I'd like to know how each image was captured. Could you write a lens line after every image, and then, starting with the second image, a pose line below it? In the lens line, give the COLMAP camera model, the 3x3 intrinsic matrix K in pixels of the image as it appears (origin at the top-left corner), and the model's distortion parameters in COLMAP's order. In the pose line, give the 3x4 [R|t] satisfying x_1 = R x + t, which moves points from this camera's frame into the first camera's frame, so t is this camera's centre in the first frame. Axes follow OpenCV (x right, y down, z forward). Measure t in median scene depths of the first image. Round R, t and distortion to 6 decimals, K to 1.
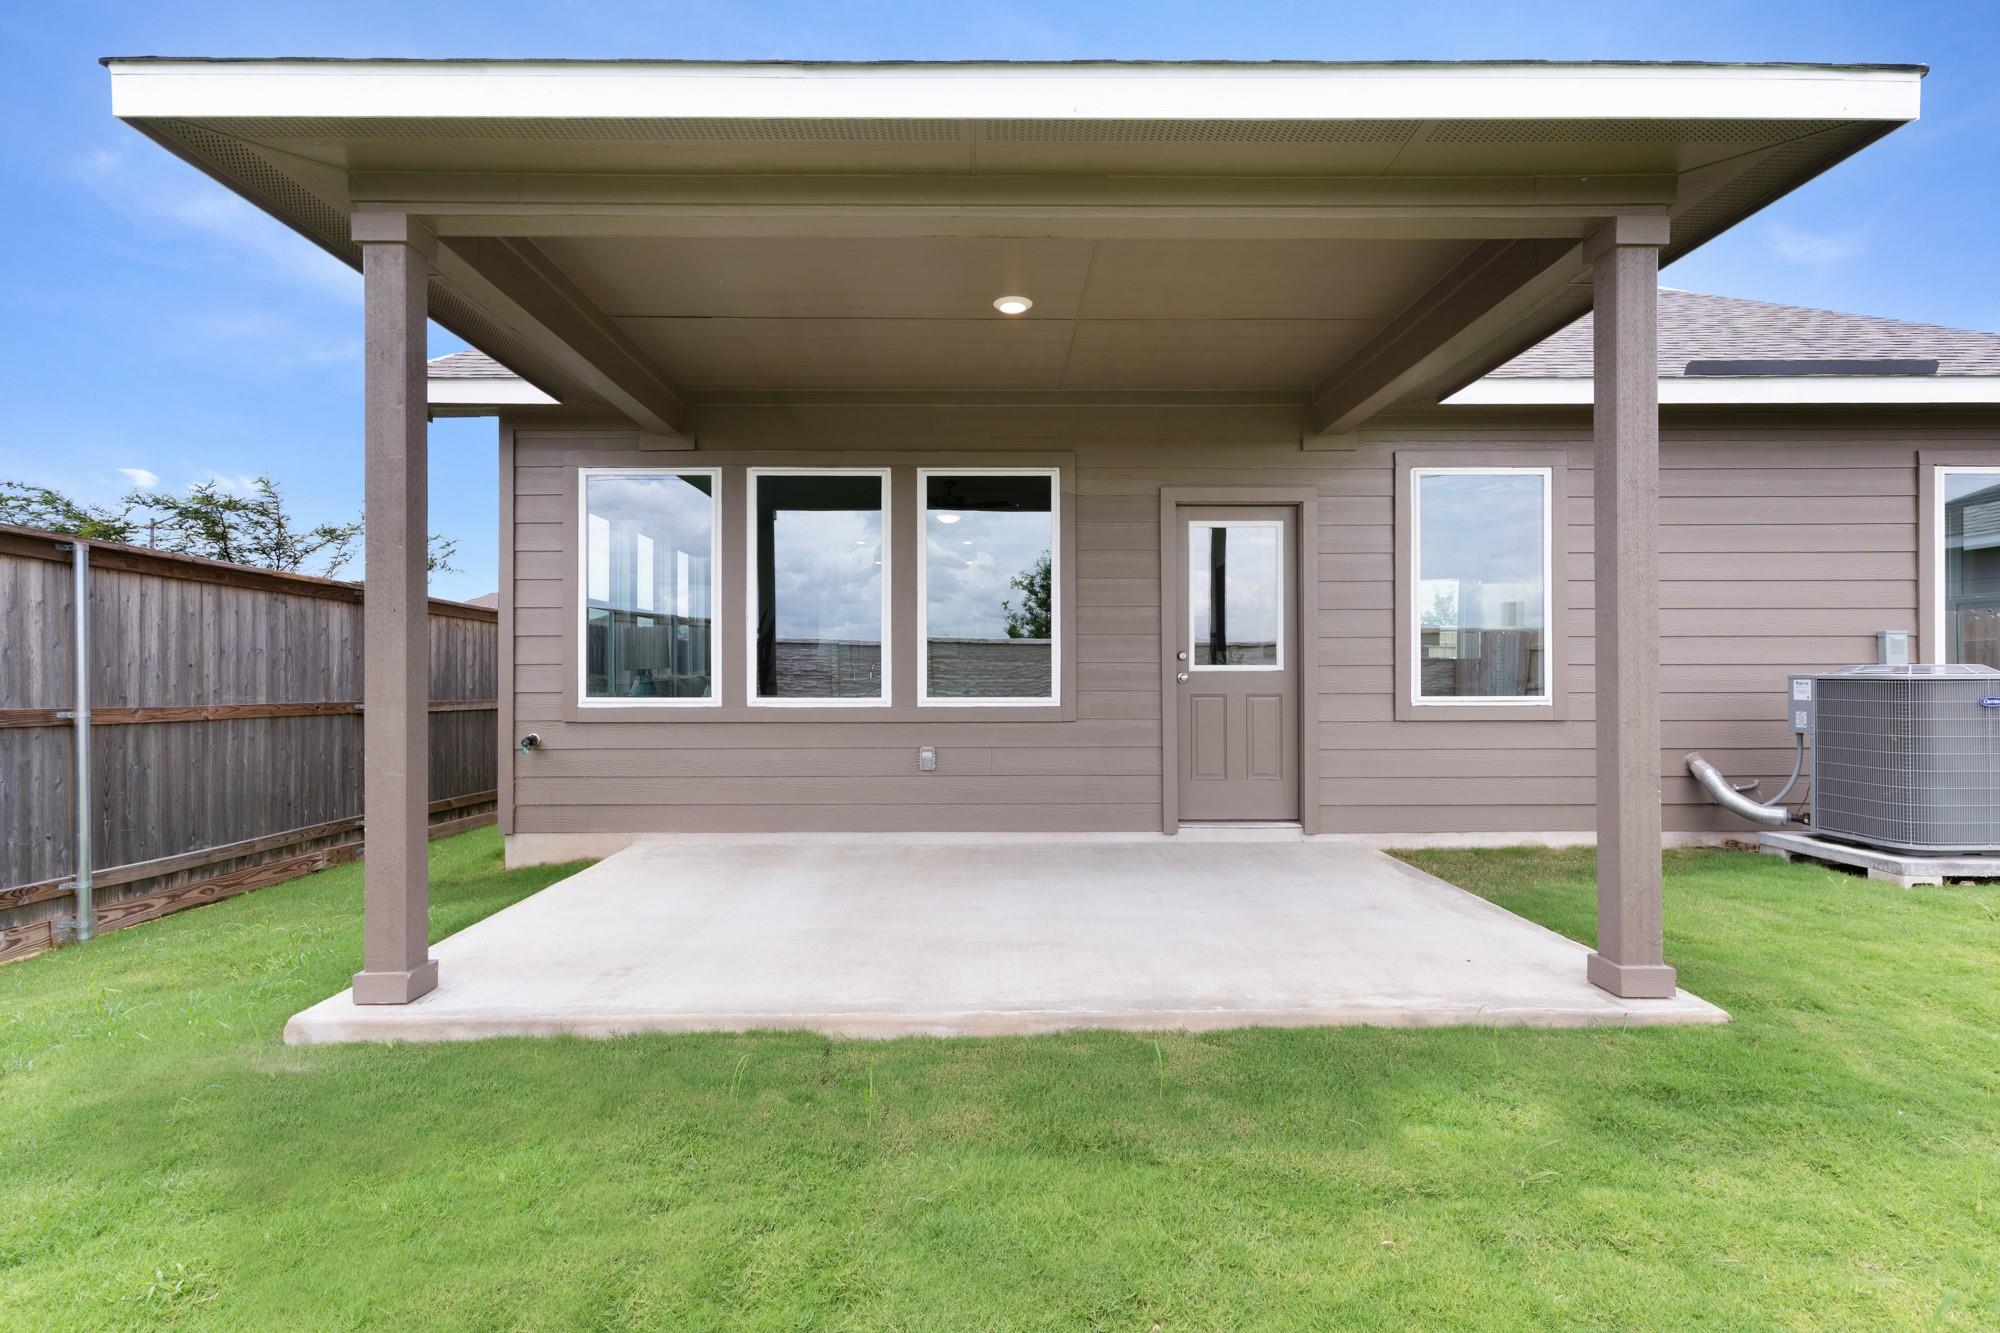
lens RADIAL K [[958.2, 0, 1002.9], [0, 958.2, 672.4], [0, 0, 1]] dist [0.002332, 0.000707]
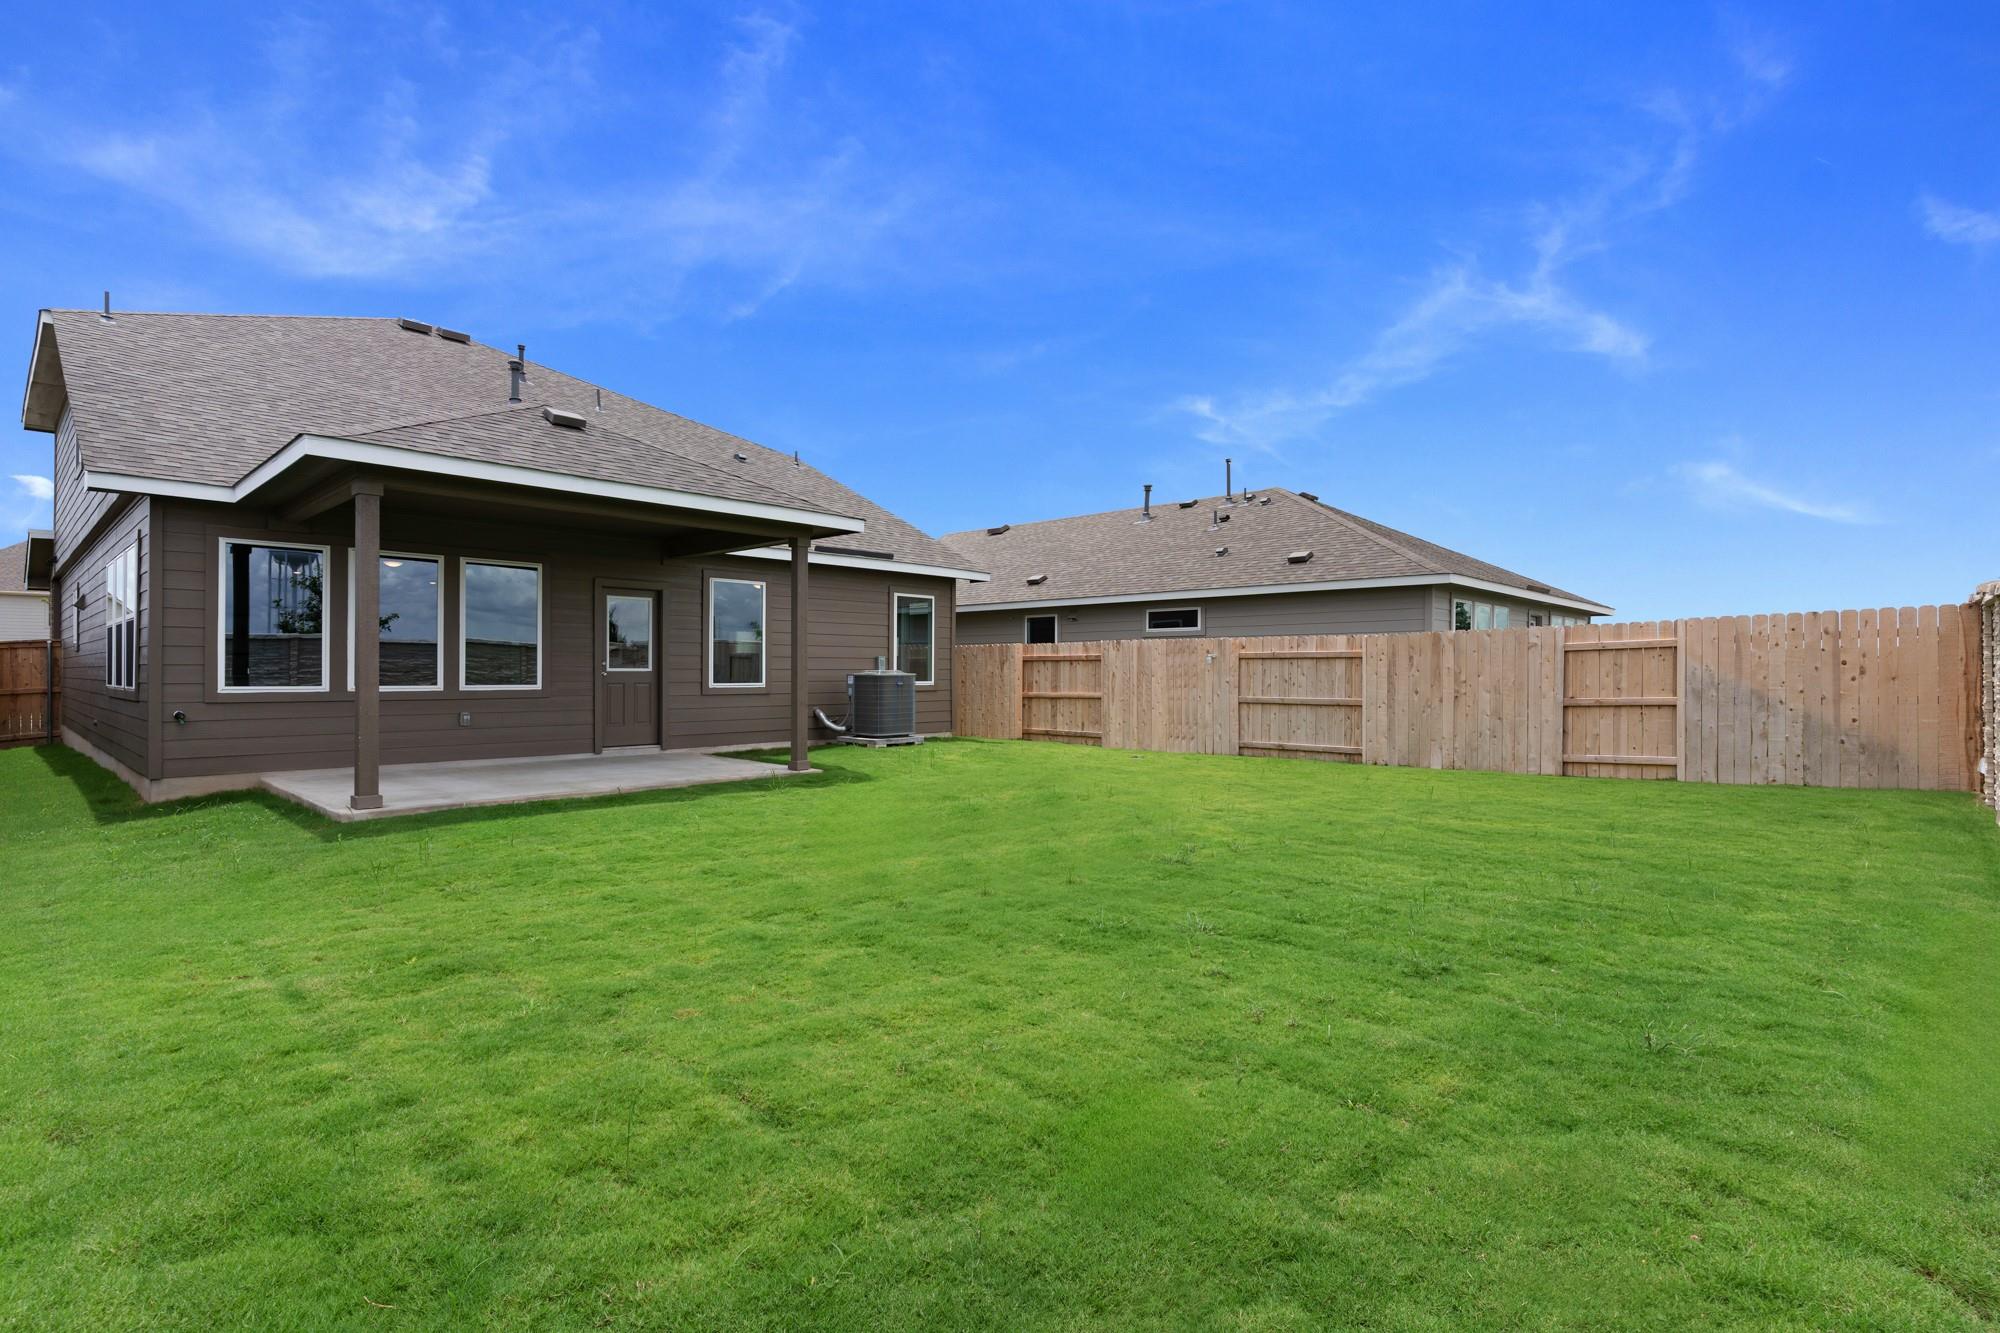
lens RADIAL K [[958.2, 0, 999.4], [0, 958.2, 667.0], [0, 0, 1]] dist [0.002332, 0.000707]
pose [[0.687812, 0.007067, 0.725854, -0.698046], [-0.009910, 0.999951, -0.000345, -0.017570], [-0.725821, -0.006956, 0.687849, -0.970194]]
